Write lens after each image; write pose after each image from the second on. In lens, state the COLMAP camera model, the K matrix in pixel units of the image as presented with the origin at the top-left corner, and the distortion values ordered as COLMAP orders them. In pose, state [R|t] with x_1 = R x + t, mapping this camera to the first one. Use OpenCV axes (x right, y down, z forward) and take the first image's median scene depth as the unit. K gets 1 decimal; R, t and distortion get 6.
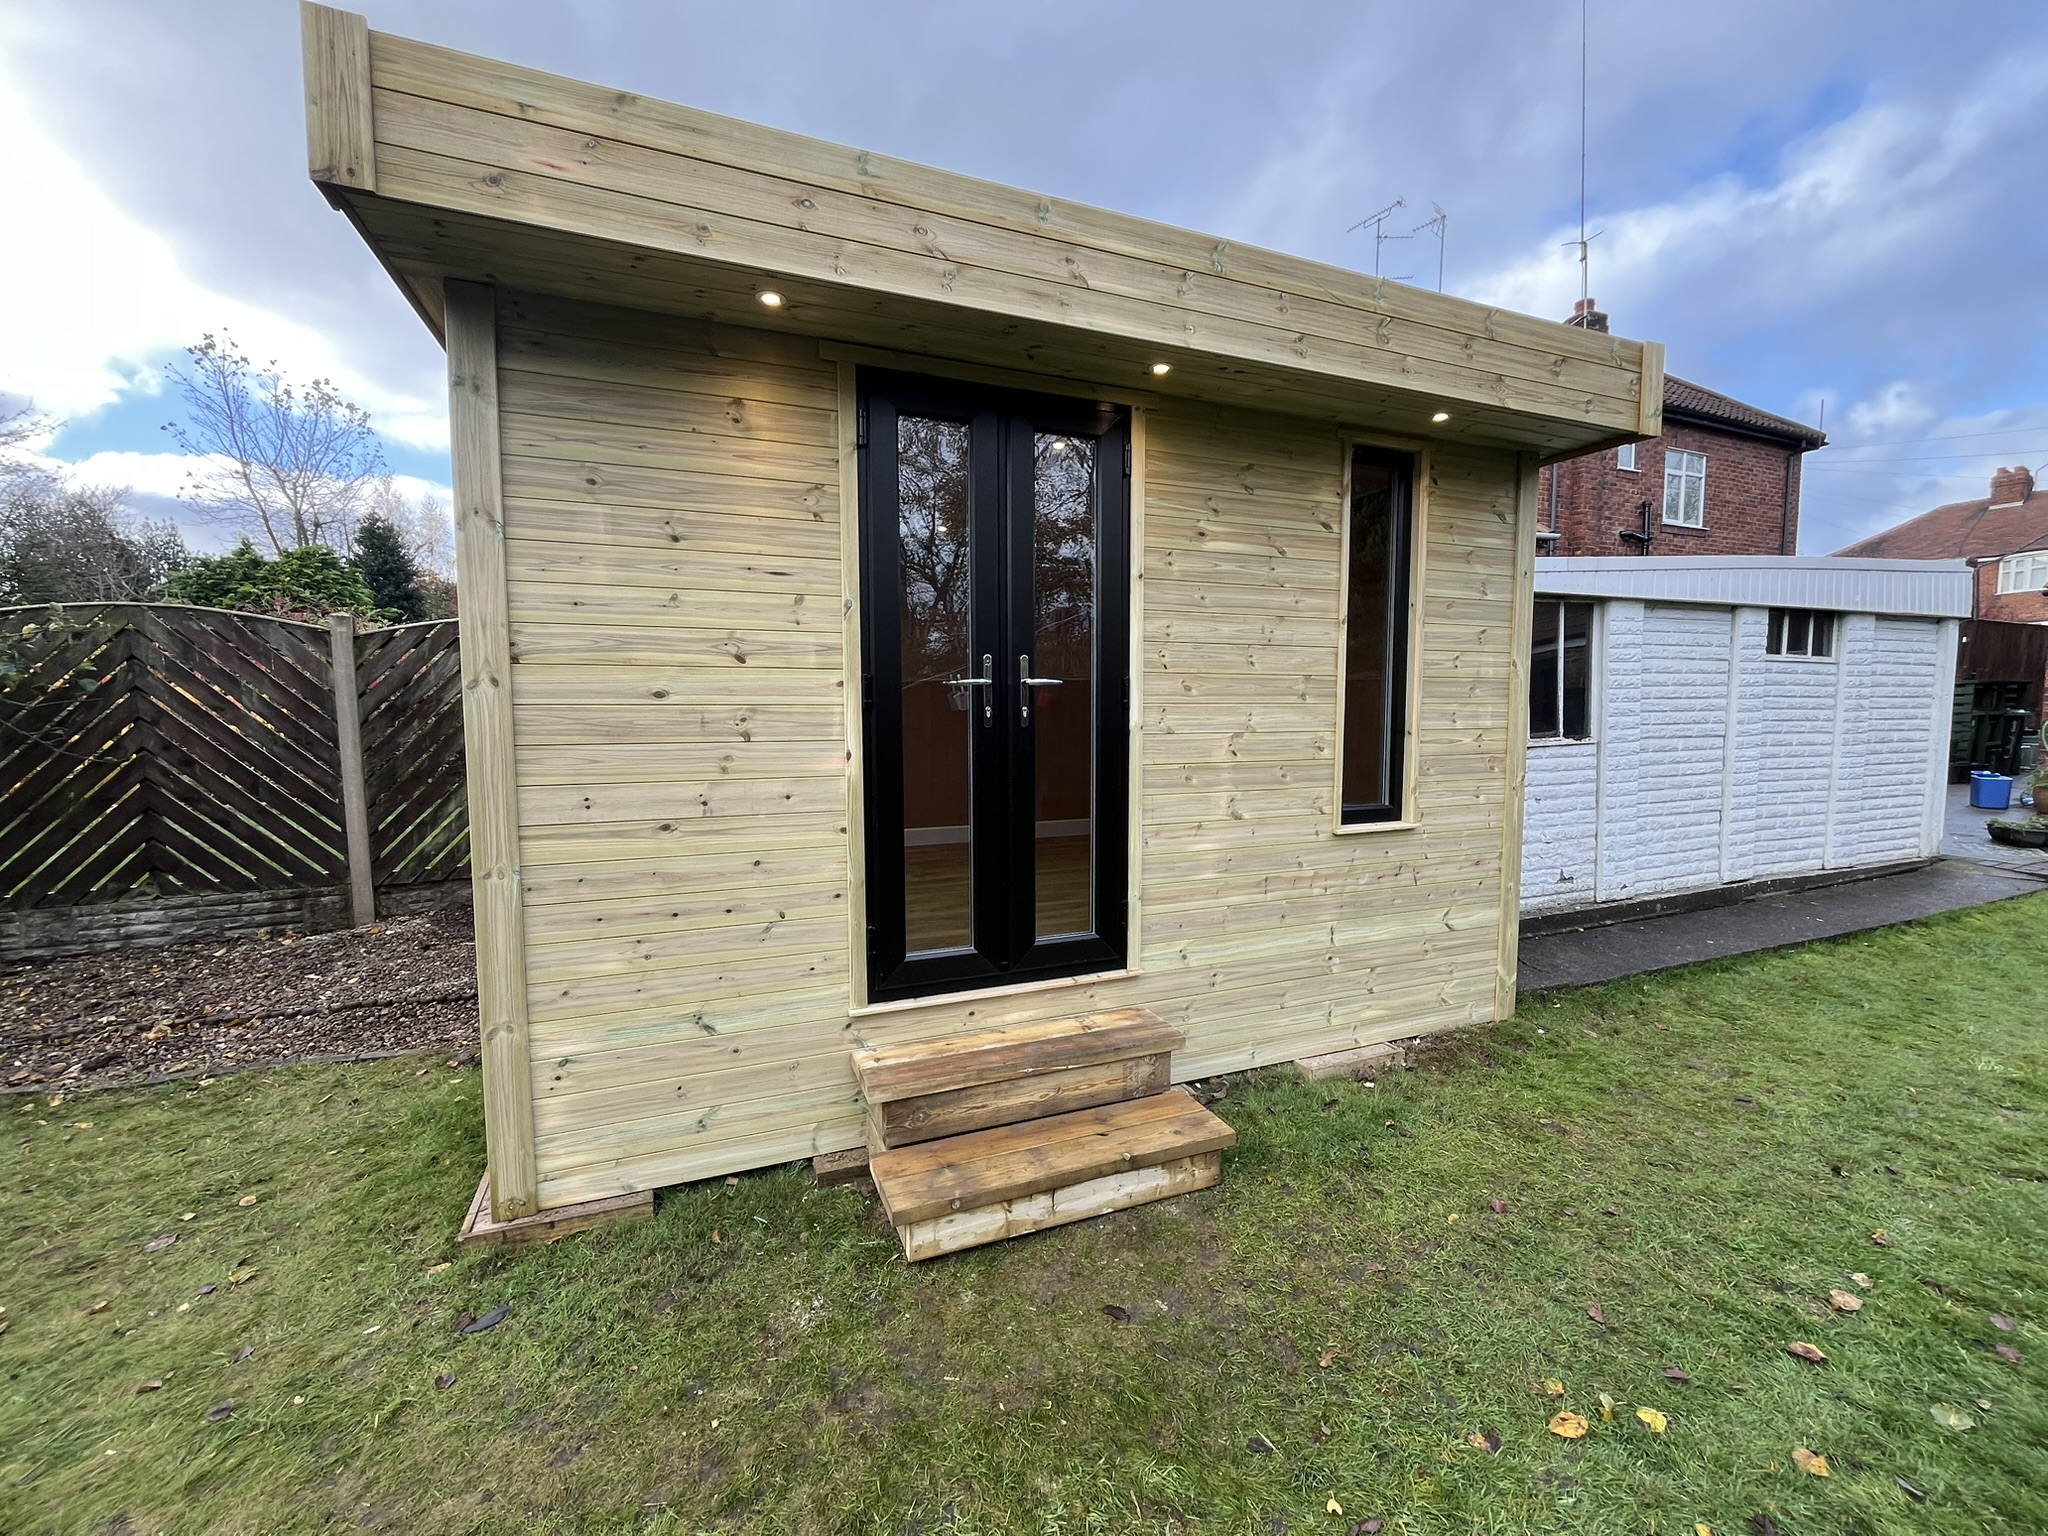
lens RADIAL K [[827.4, 0, 1019.4], [0, 827.4, 769.1], [0, 0, 1]] dist [-0.002397, -0.000256]
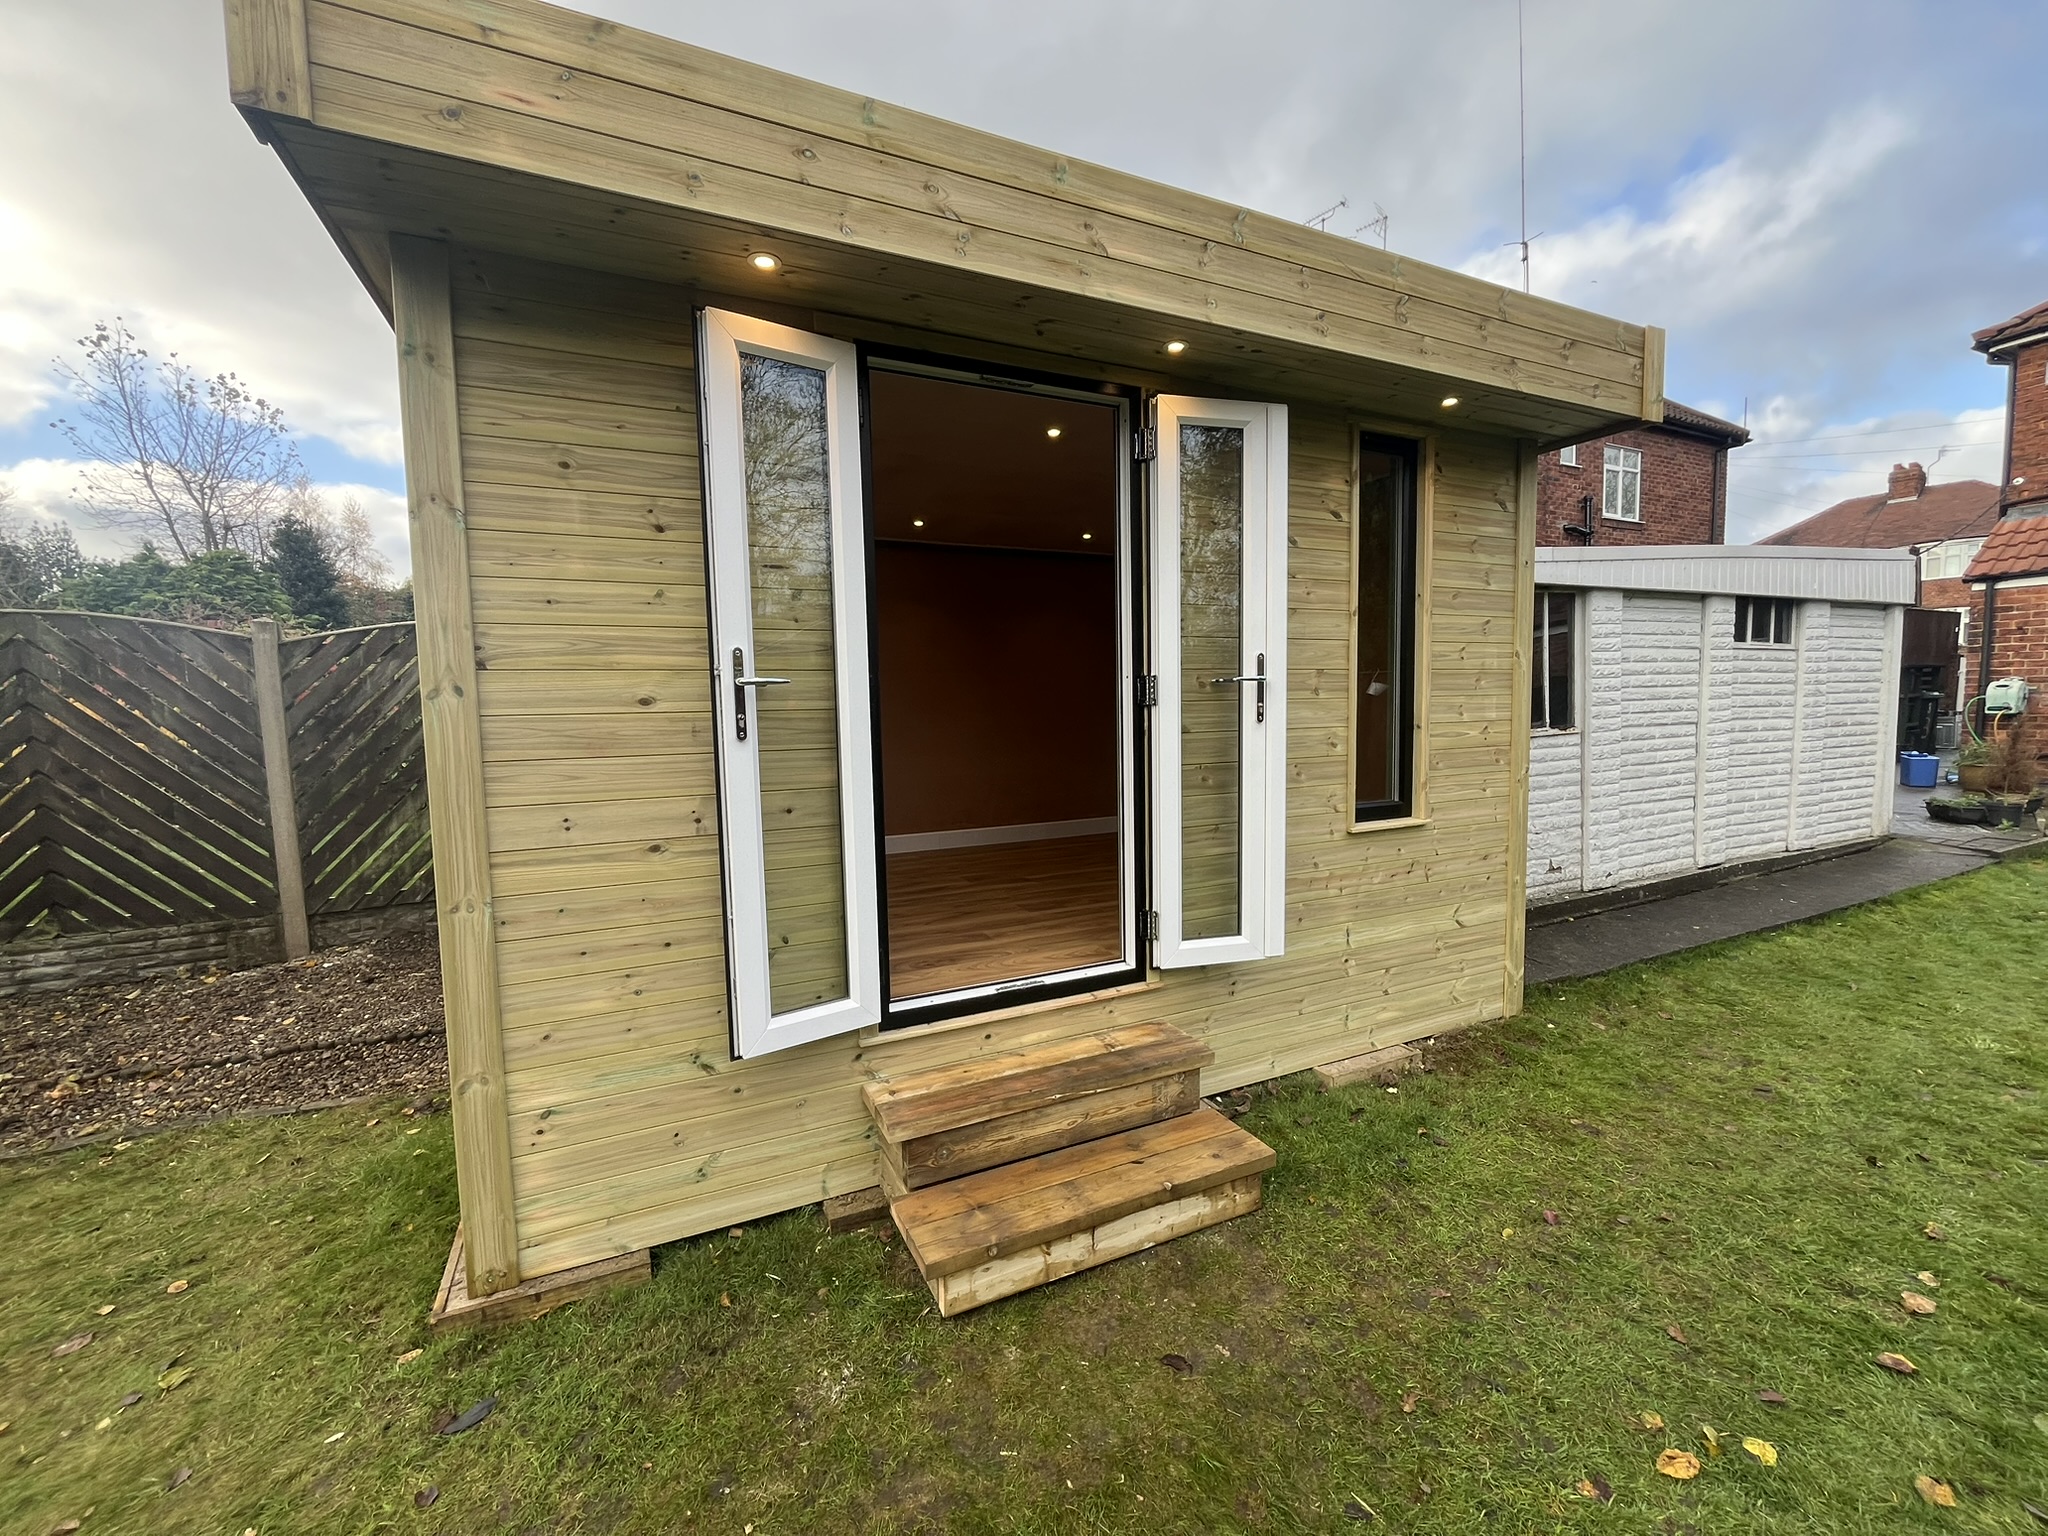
lens RADIAL K [[827.4, 0, 1019.4], [0, 827.4, 769.1], [0, 0, 1]] dist [-0.002397, -0.000256]
pose [[0.998123, -0.022868, 0.056809, -0.074632], [0.022830, 0.999738, 0.001312, -0.007855], [-0.056824, -0.000013, 0.998384, 0.070023]]
